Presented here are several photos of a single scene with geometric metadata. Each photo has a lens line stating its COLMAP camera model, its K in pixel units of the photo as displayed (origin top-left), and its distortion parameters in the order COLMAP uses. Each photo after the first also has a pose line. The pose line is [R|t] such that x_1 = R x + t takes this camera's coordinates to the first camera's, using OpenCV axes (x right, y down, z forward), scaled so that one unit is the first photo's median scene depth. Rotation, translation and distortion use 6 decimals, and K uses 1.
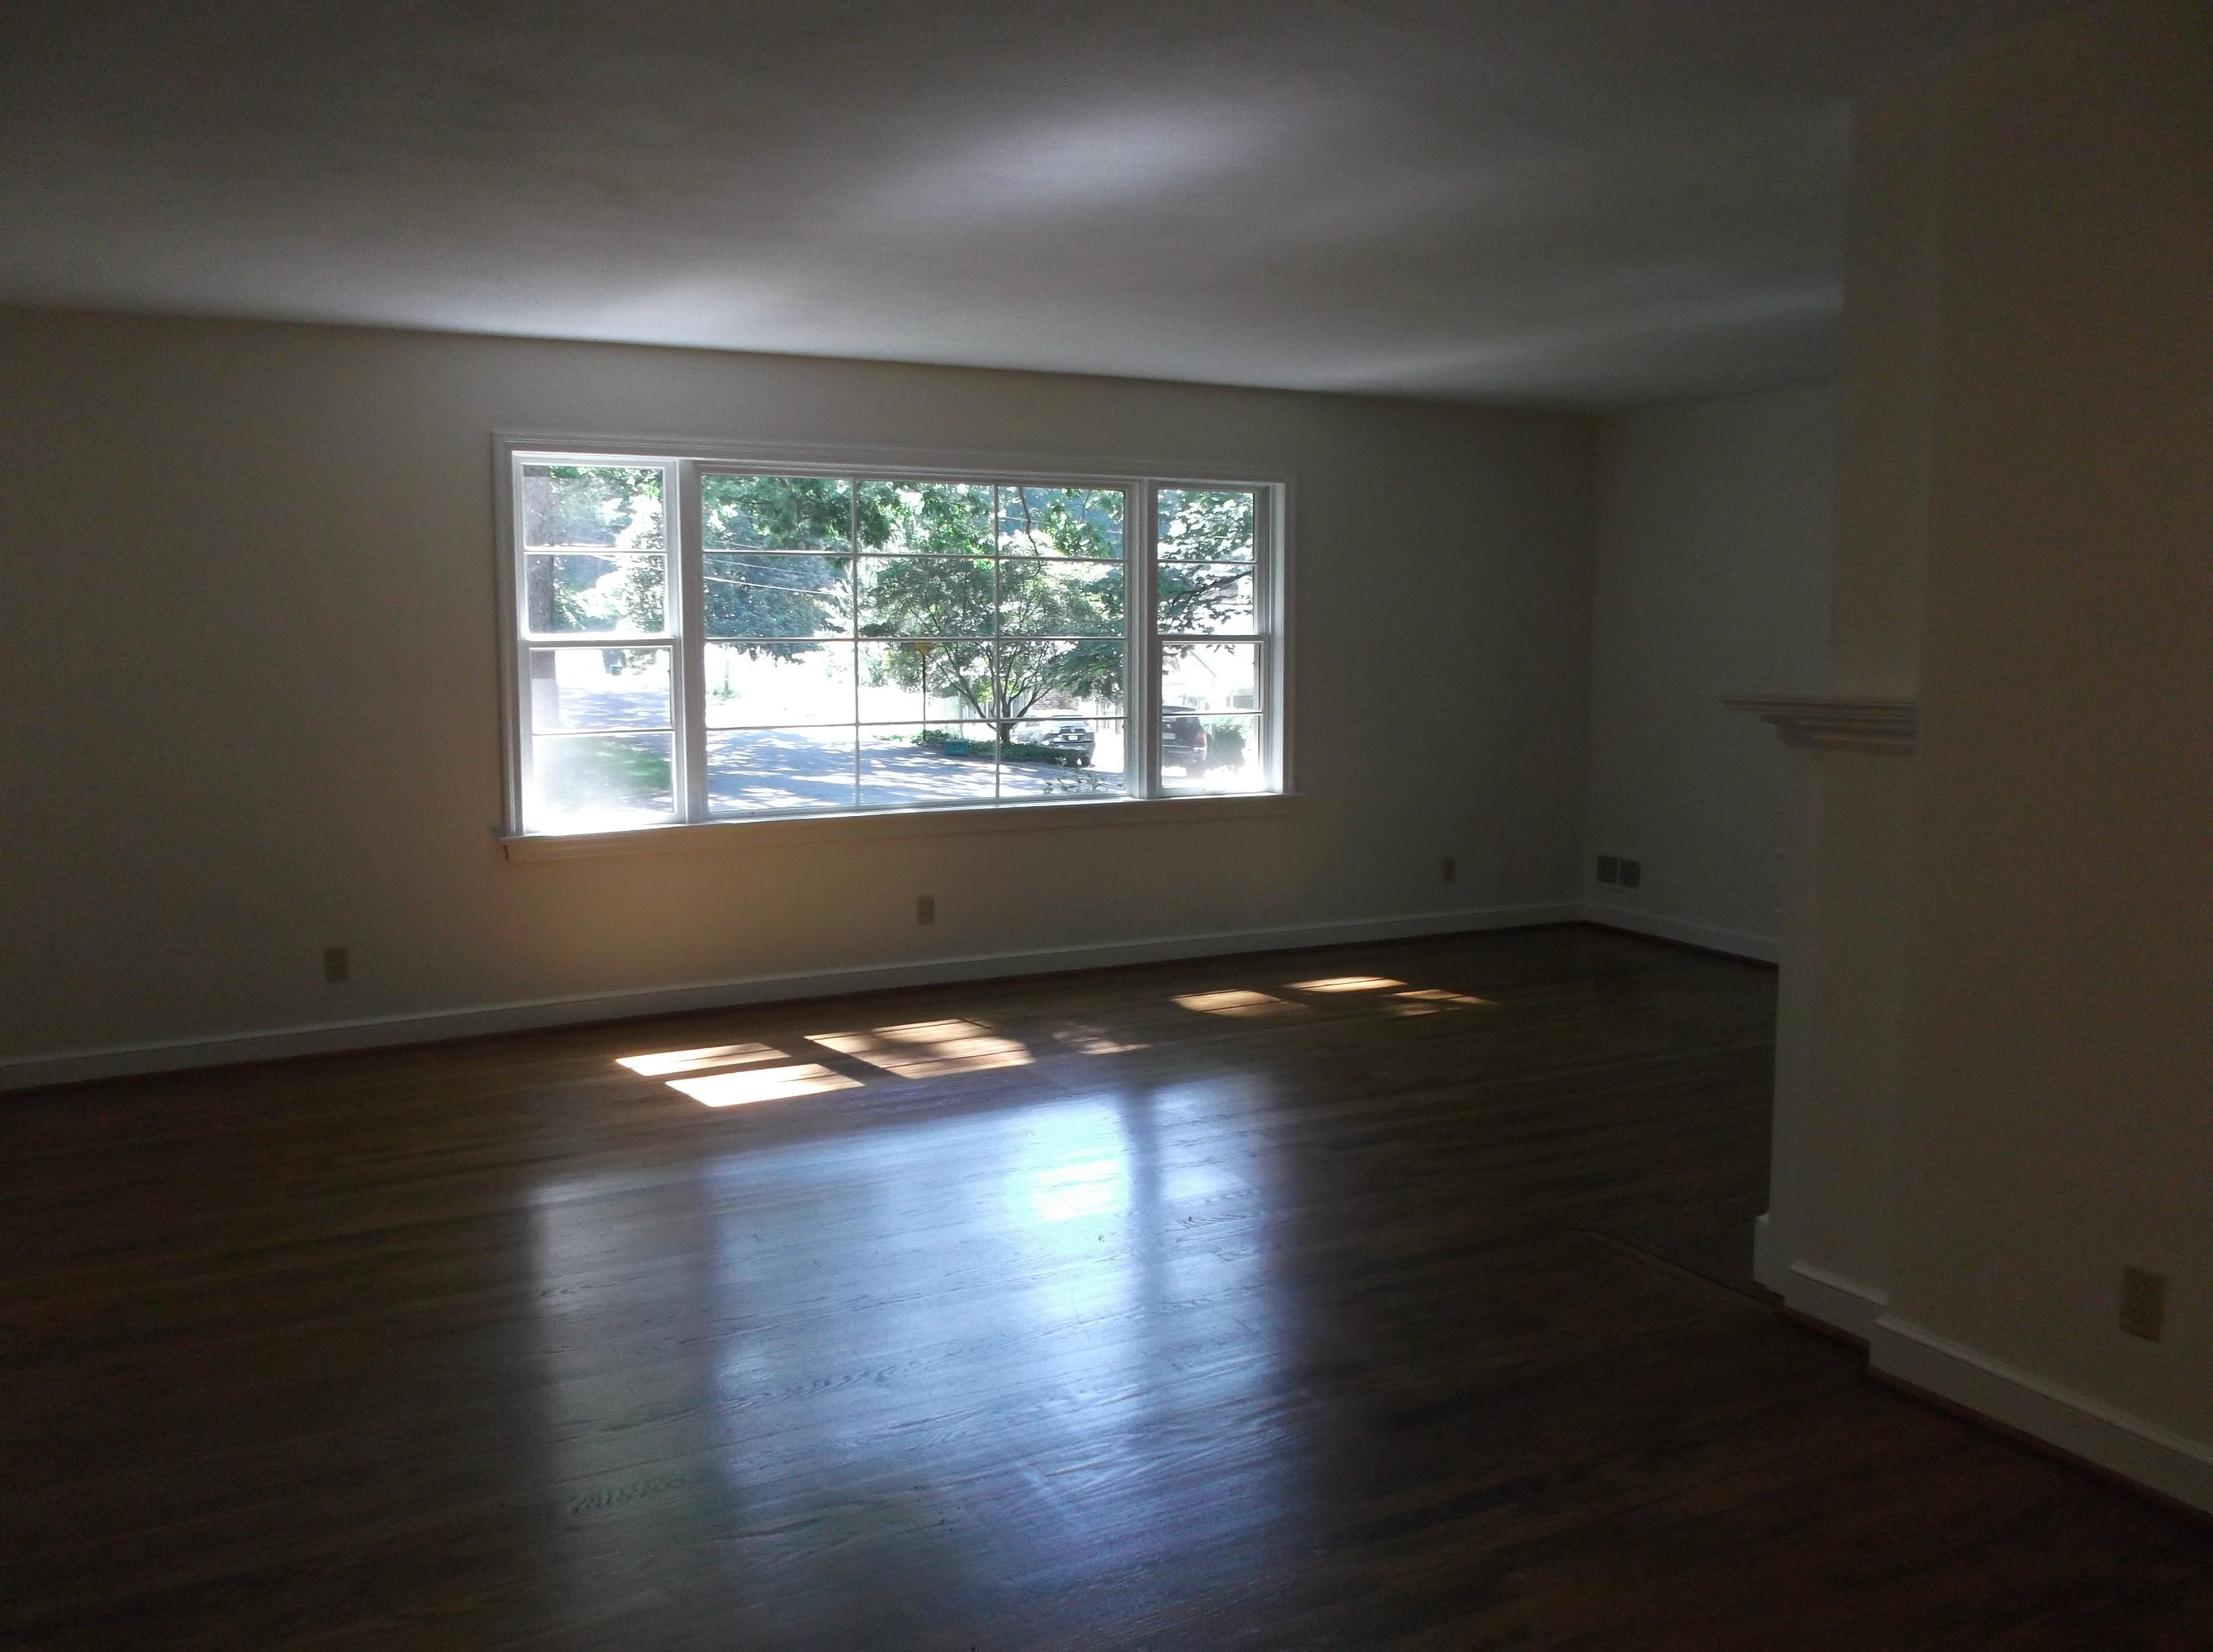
lens RADIAL K [[1789.0, 0, 1056.7], [0, 1789.0, 829.5], [0, 0, 1]] dist [0.009346, 0.013452]
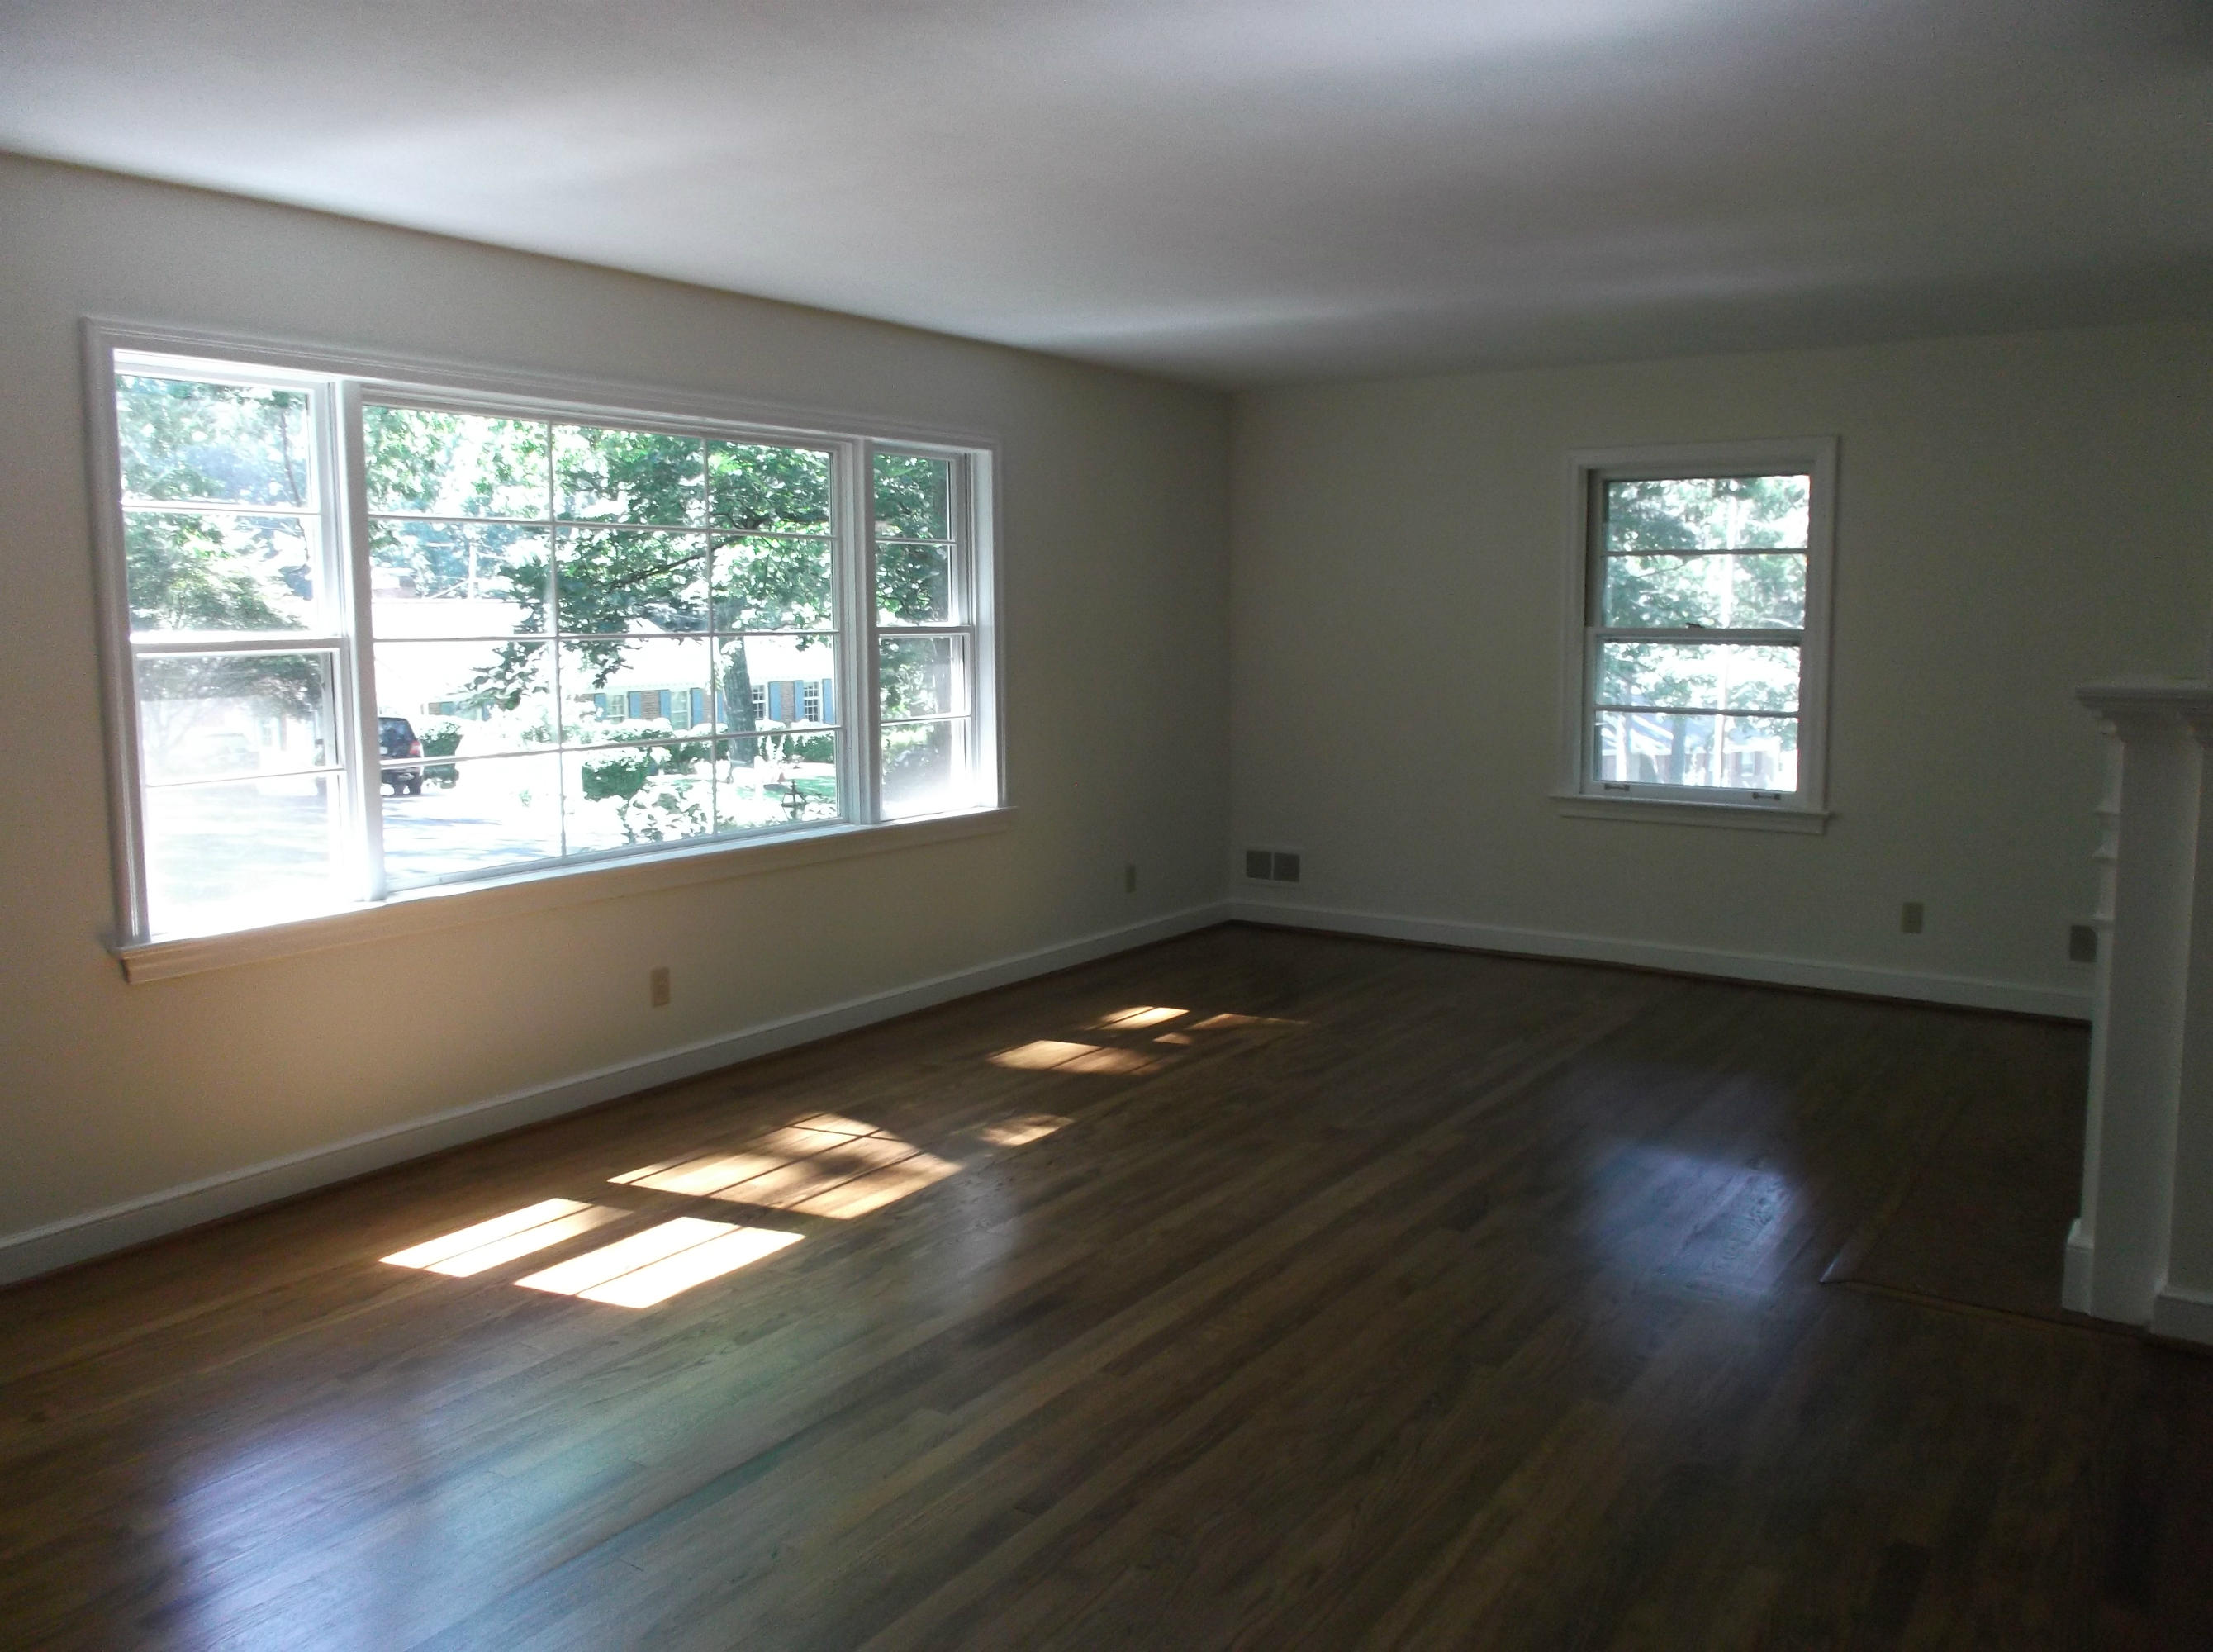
lens RADIAL K [[1789.0, 0, 1091.8], [0, 1789.0, 847.9], [0, 0, 1]] dist [0.009346, 0.013452]
pose [[0.886844, -0.072002, 0.456425, -0.256737], [0.067357, 0.997378, 0.026463, -0.022492], [-0.457134, 0.007274, 0.889368, 0.227295]]
